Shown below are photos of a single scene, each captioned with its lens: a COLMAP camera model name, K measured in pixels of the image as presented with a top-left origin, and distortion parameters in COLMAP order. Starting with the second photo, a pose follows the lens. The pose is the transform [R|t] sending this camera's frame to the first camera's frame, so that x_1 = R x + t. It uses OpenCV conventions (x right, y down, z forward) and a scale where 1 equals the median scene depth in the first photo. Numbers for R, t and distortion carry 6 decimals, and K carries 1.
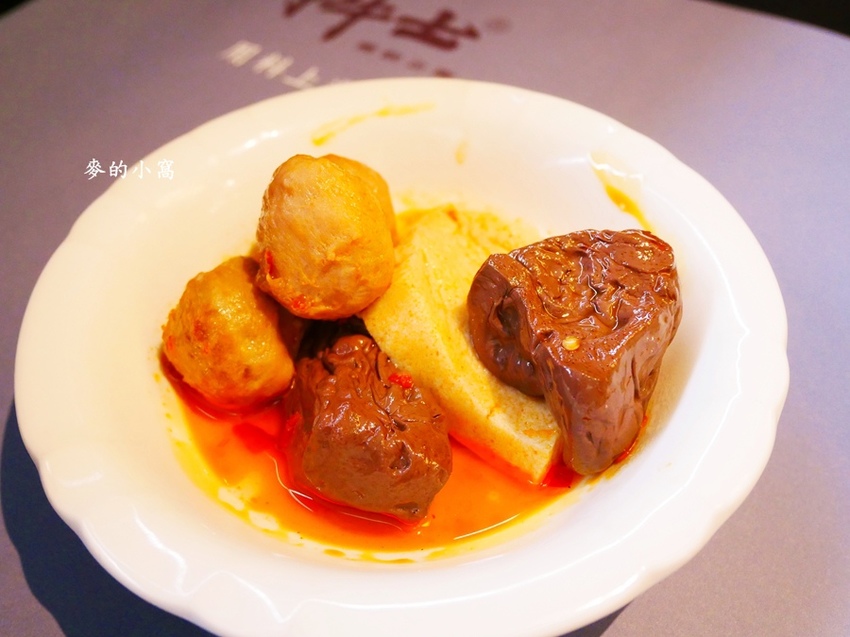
lens RADIAL K [[931.2, 0, 422.4], [0, 931.2, 316.6], [0, 0, 1]] dist [-0.019154, 0.000000]
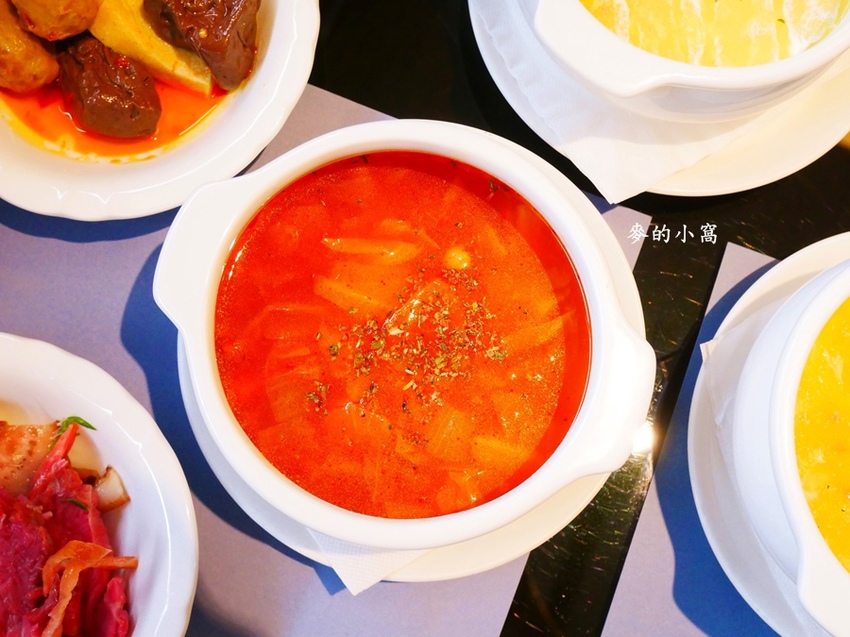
lens RADIAL K [[1139.7, 0, 425.3], [0, 1139.7, 317.5], [0, 0, 1]] dist [-0.049892, 0.000000]
pose [[0.956520, -0.269459, 0.111628, 0.165429], [0.164740, 0.814962, 0.555606, -0.660878], [-0.240685, -0.513059, 0.823918, -1.230890]]
